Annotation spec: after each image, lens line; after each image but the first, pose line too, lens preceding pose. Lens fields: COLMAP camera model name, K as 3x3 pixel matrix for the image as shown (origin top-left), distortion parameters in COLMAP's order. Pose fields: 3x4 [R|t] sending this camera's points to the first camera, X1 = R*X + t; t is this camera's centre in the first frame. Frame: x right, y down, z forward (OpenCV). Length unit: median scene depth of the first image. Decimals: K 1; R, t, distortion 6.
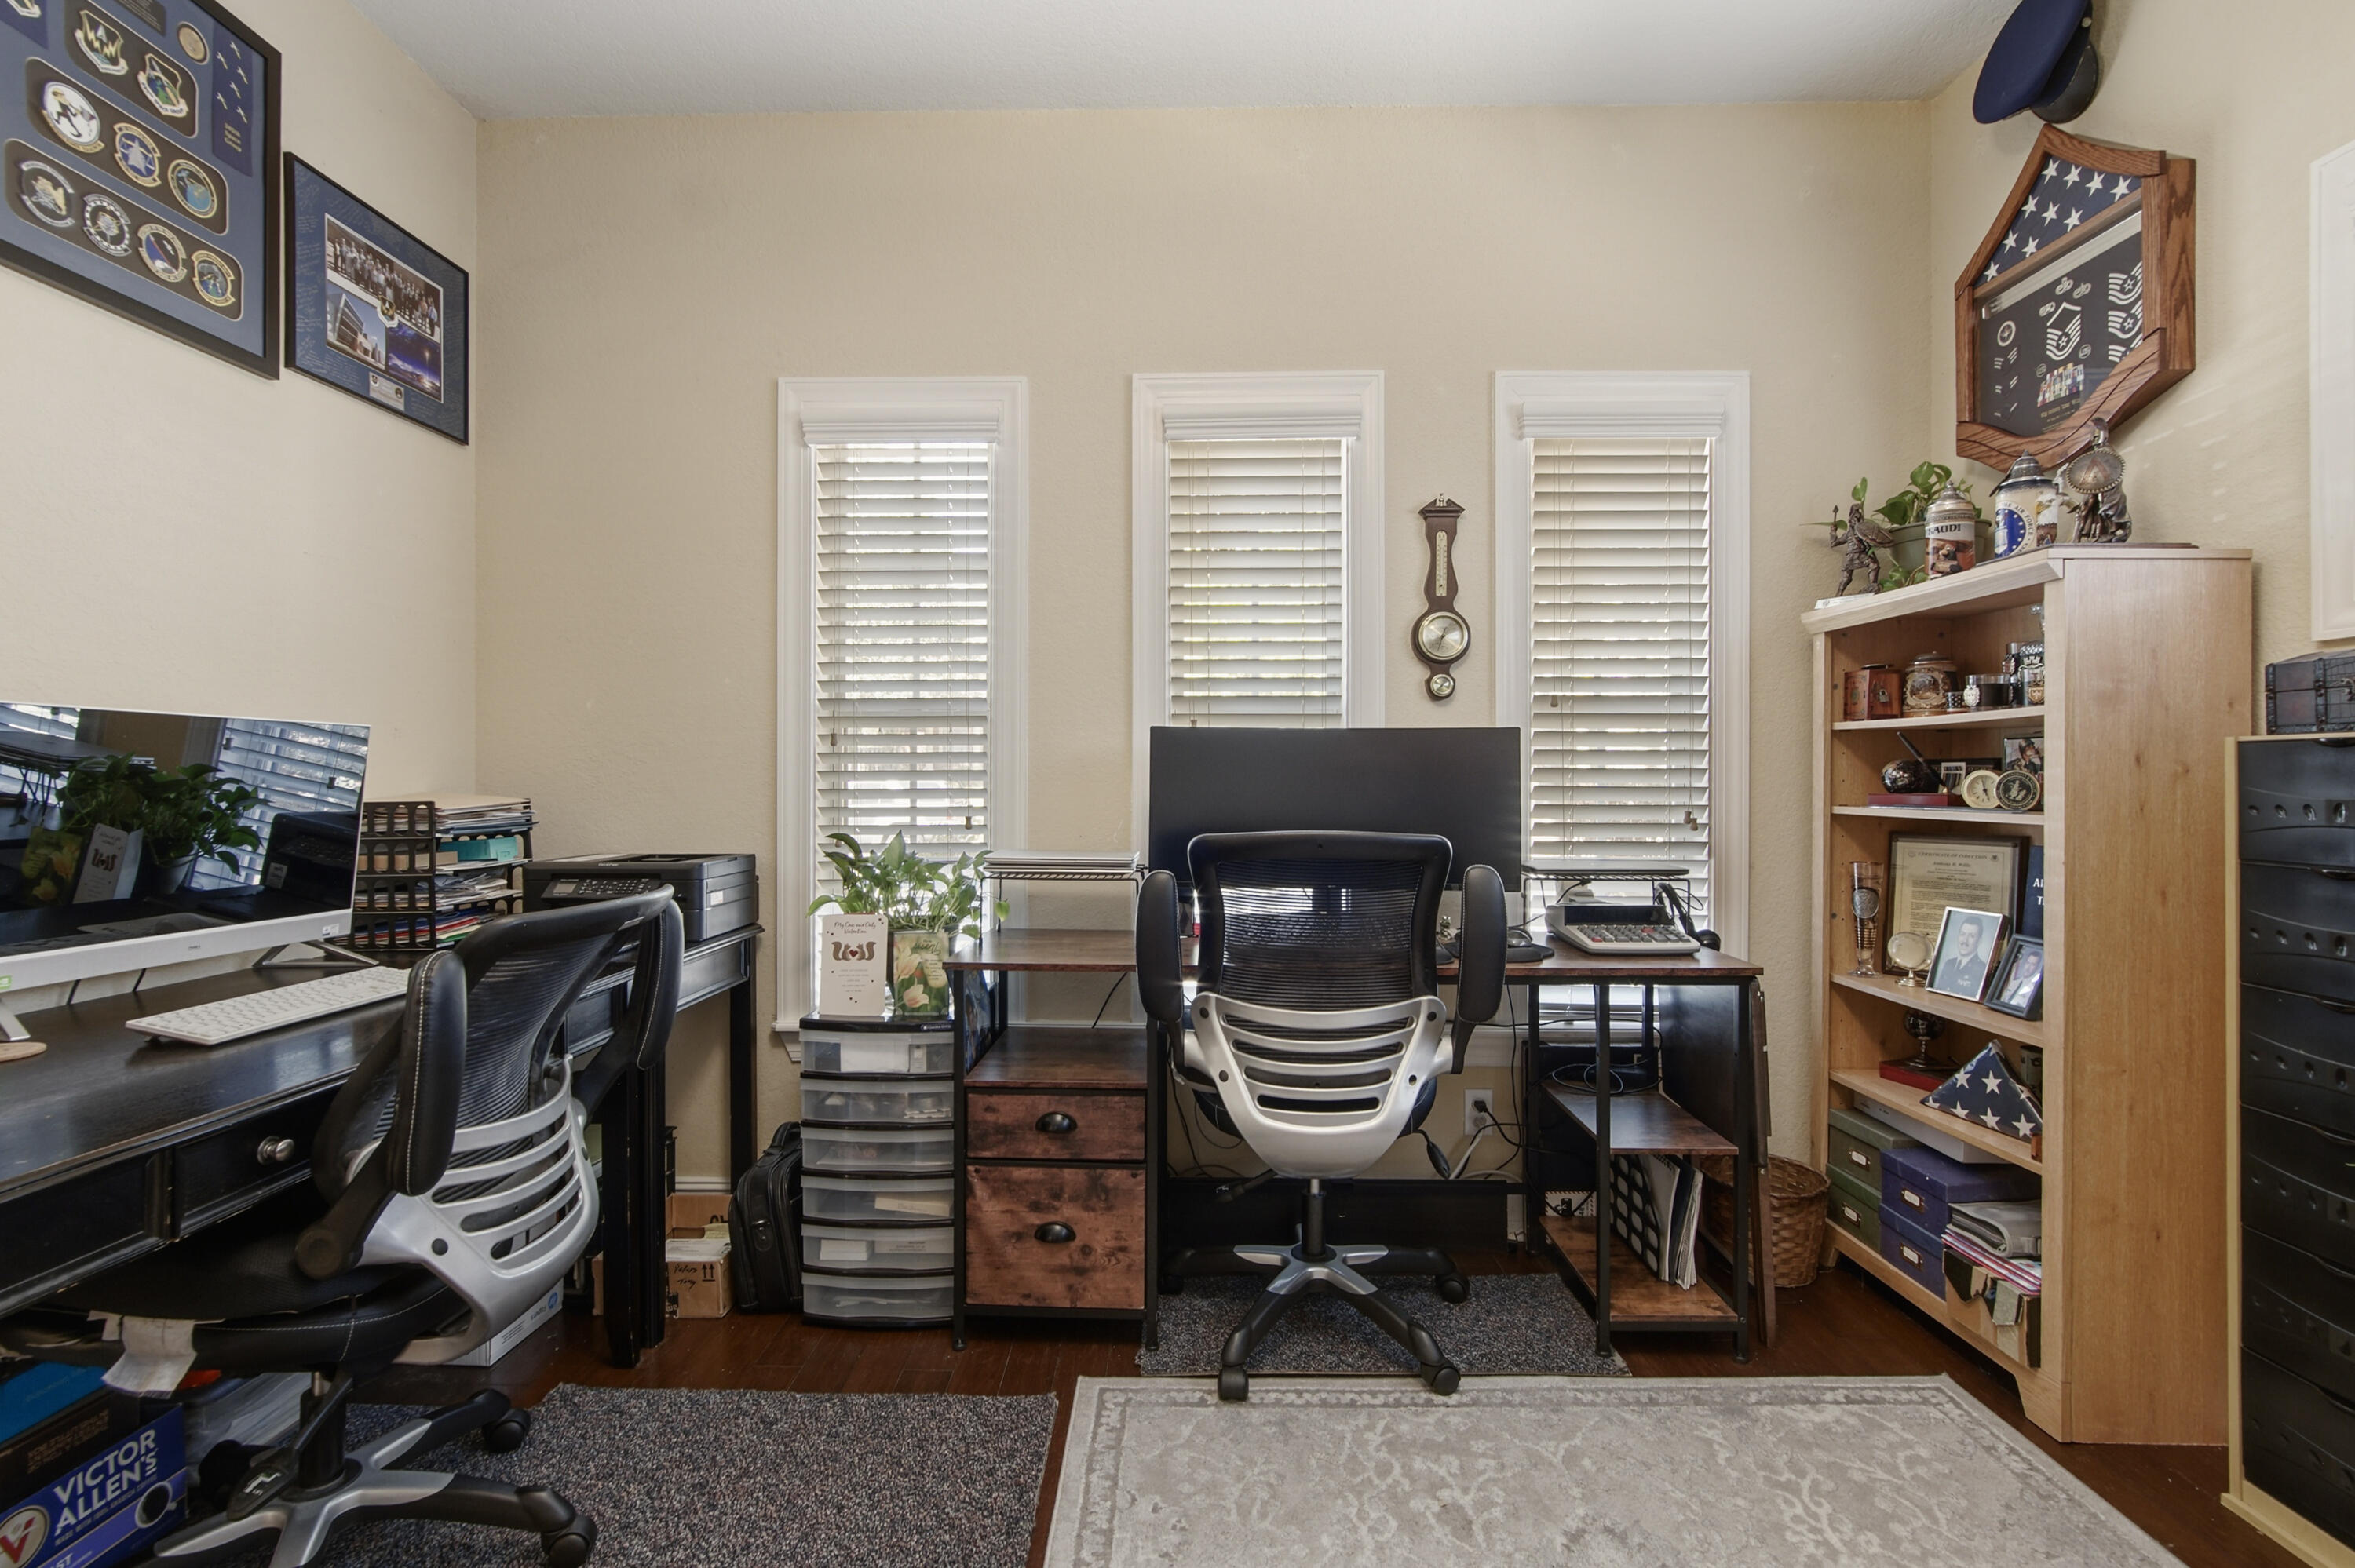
lens RADIAL K [[1079.4, 0, 1162.0], [0, 1079.4, 781.9], [0, 0, 1]] dist [-0.041689, 0.018888]
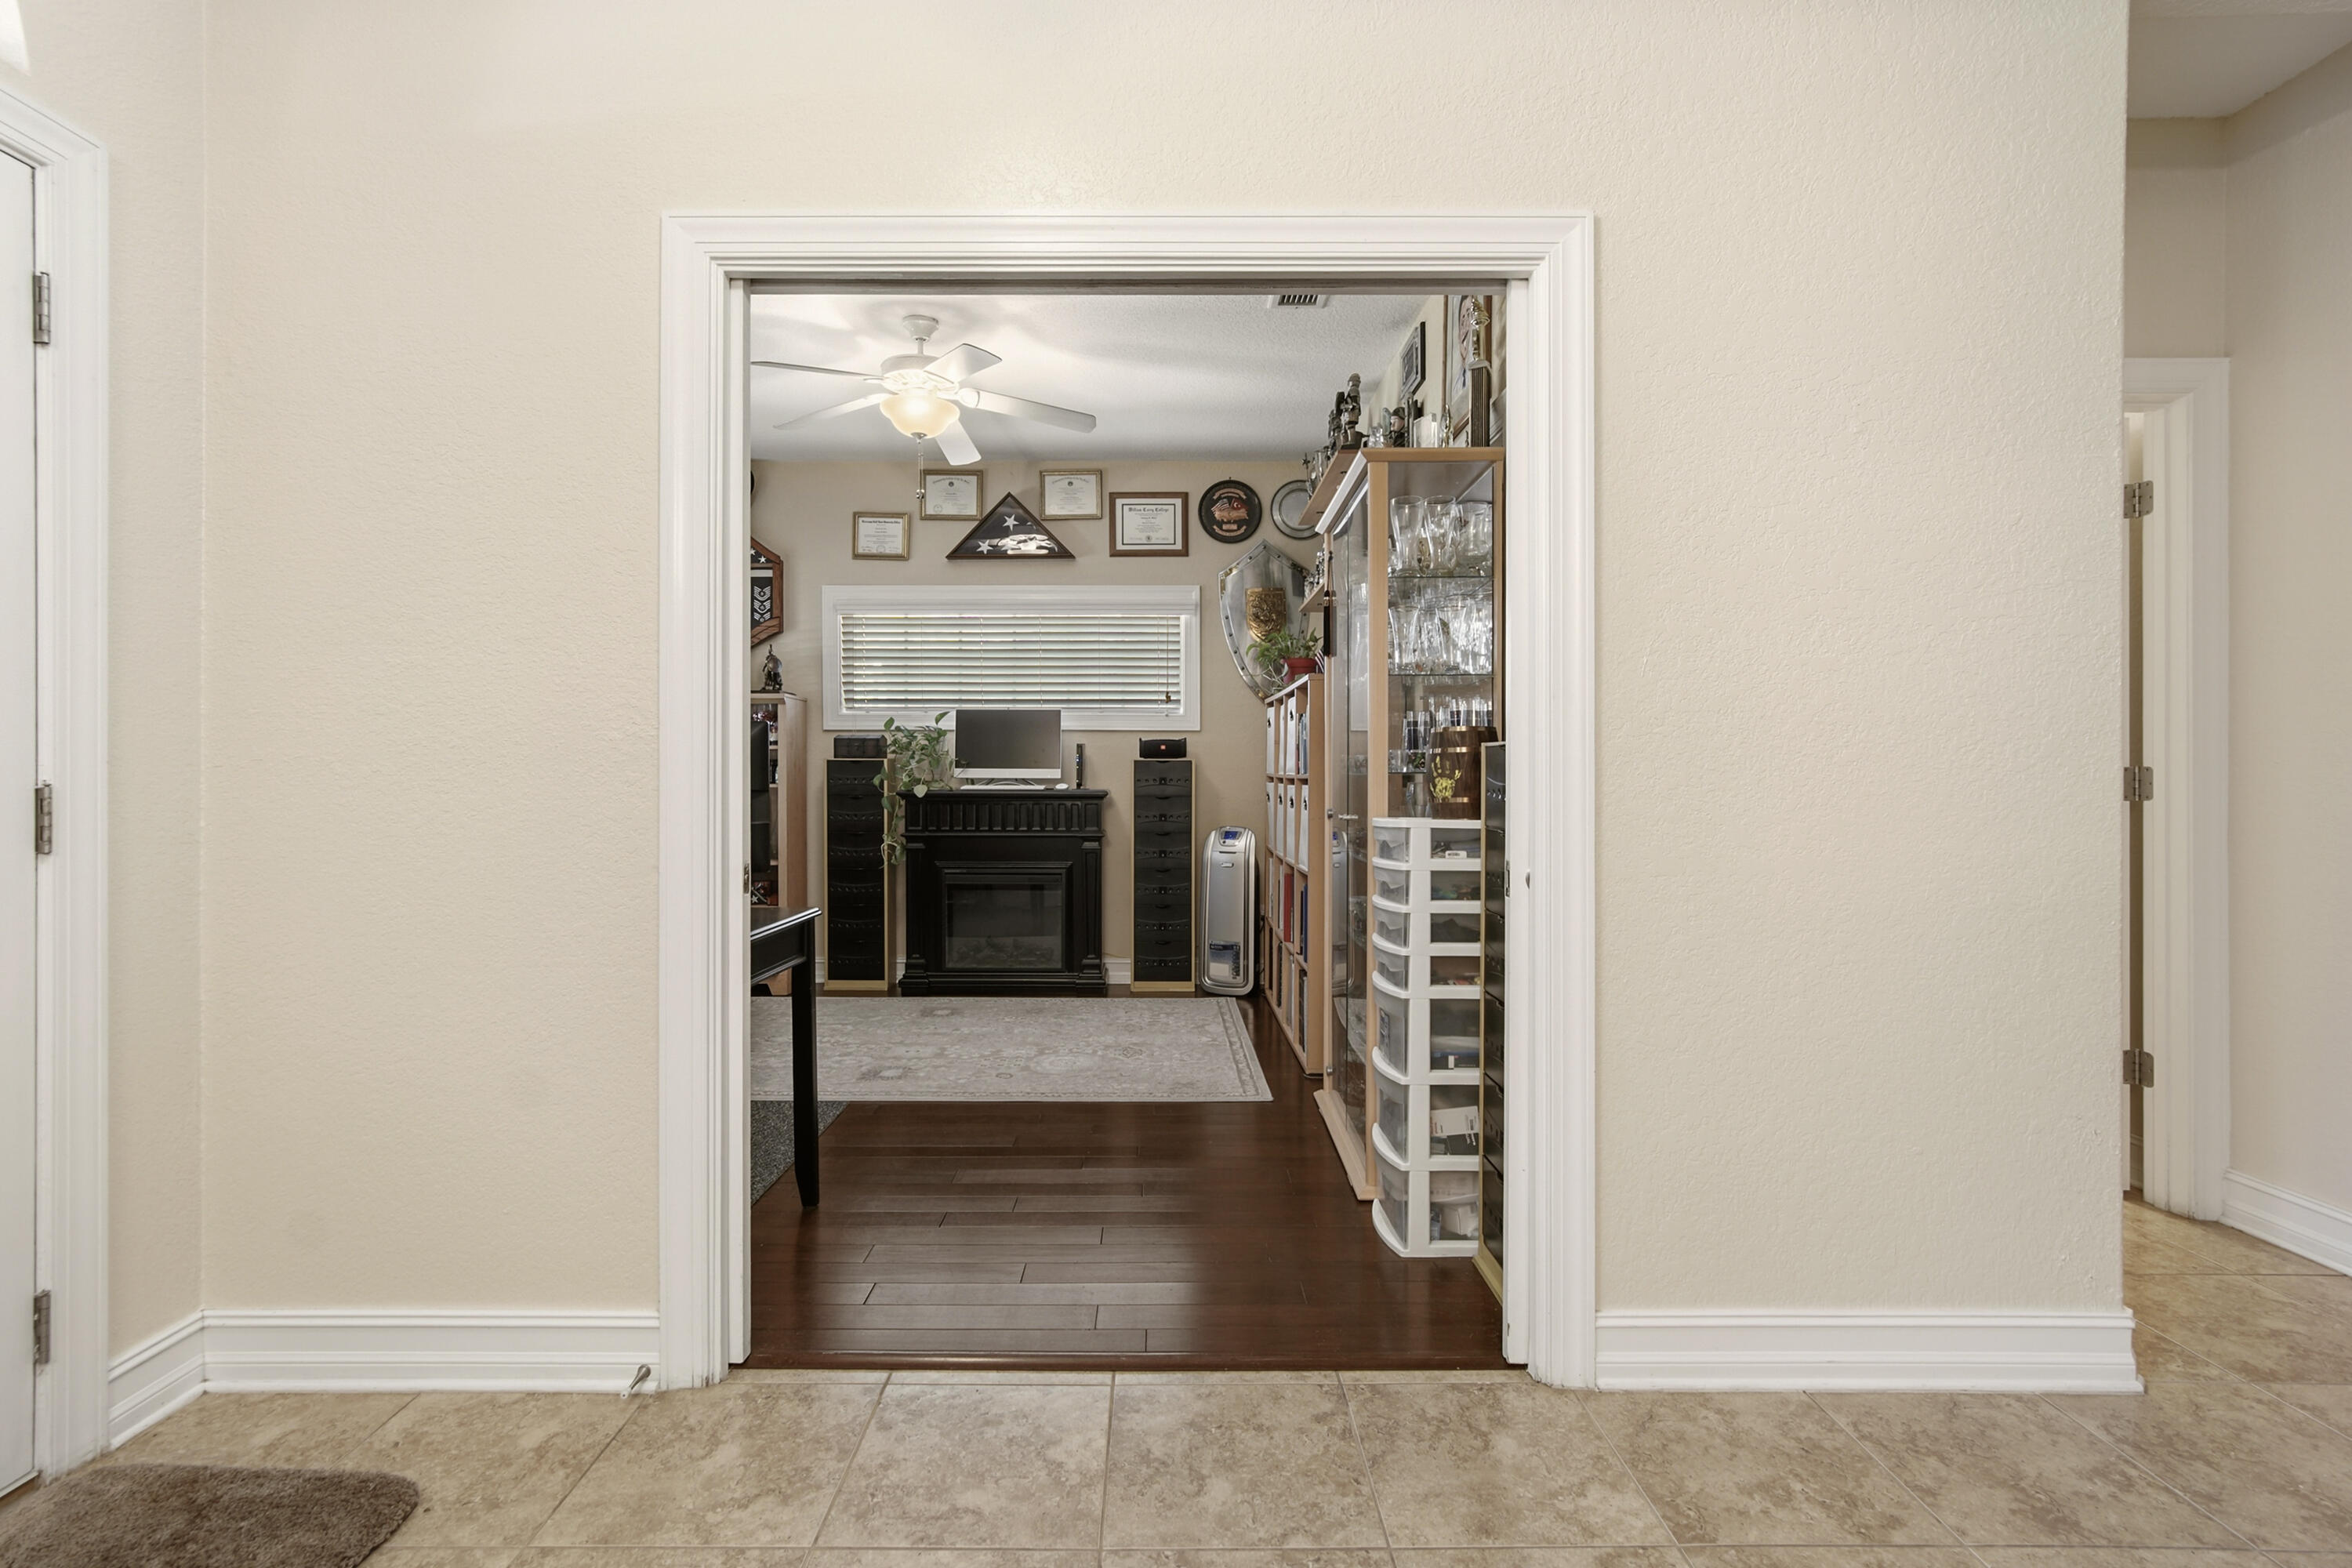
lens RADIAL K [[1078.2, 0, 1160.5], [0, 1078.2, 781.9], [0, 0, 1]] dist [-0.041689, 0.018888]
pose [[-0.029262, -0.006604, 0.999550, -1.823472], [0.004695, 0.999966, 0.006744, 0.010697], [-0.999561, 0.004890, -0.029230, 0.032010]]
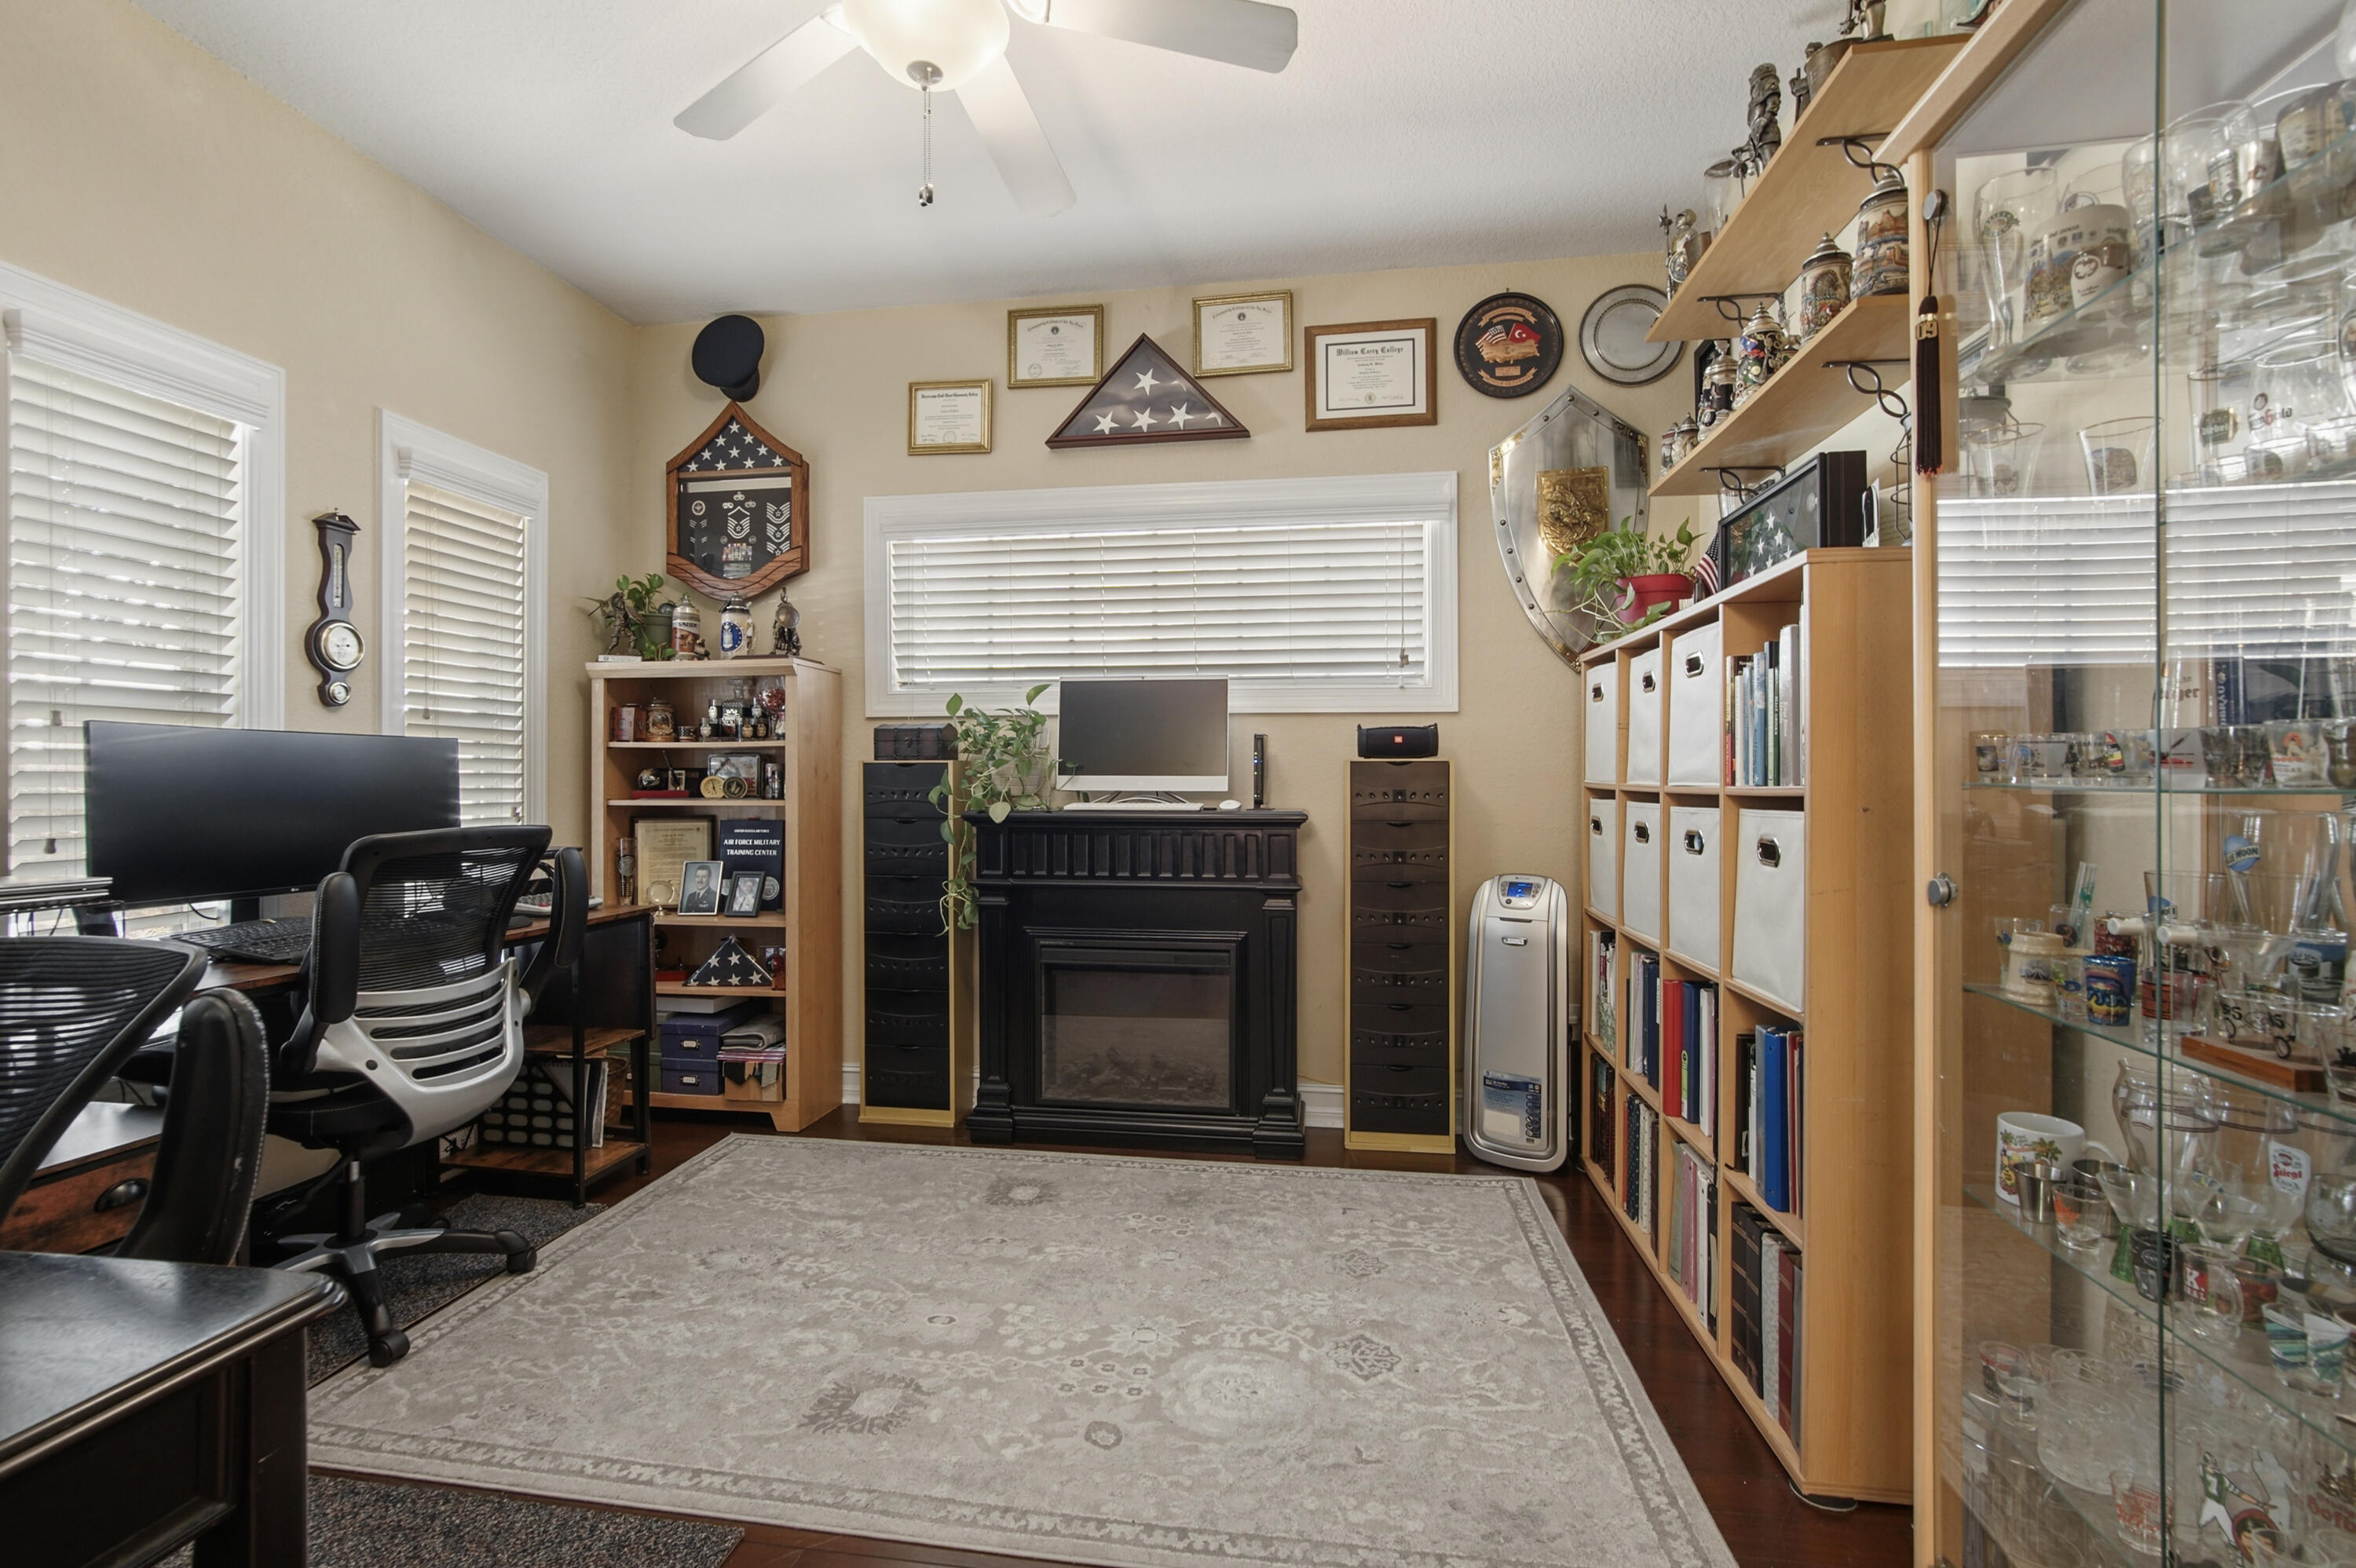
lens RADIAL K [[1079.9, 0, 1162.5], [0, 1079.9, 781.9], [0, 0, 1]] dist [-0.041689, 0.018888]
pose [[0.125948, -0.000455, 0.992037, -0.811613], [0.006791, 0.999977, -0.000404, 0.004458], [-0.992014, 0.006788, 0.125949, 0.091424]]
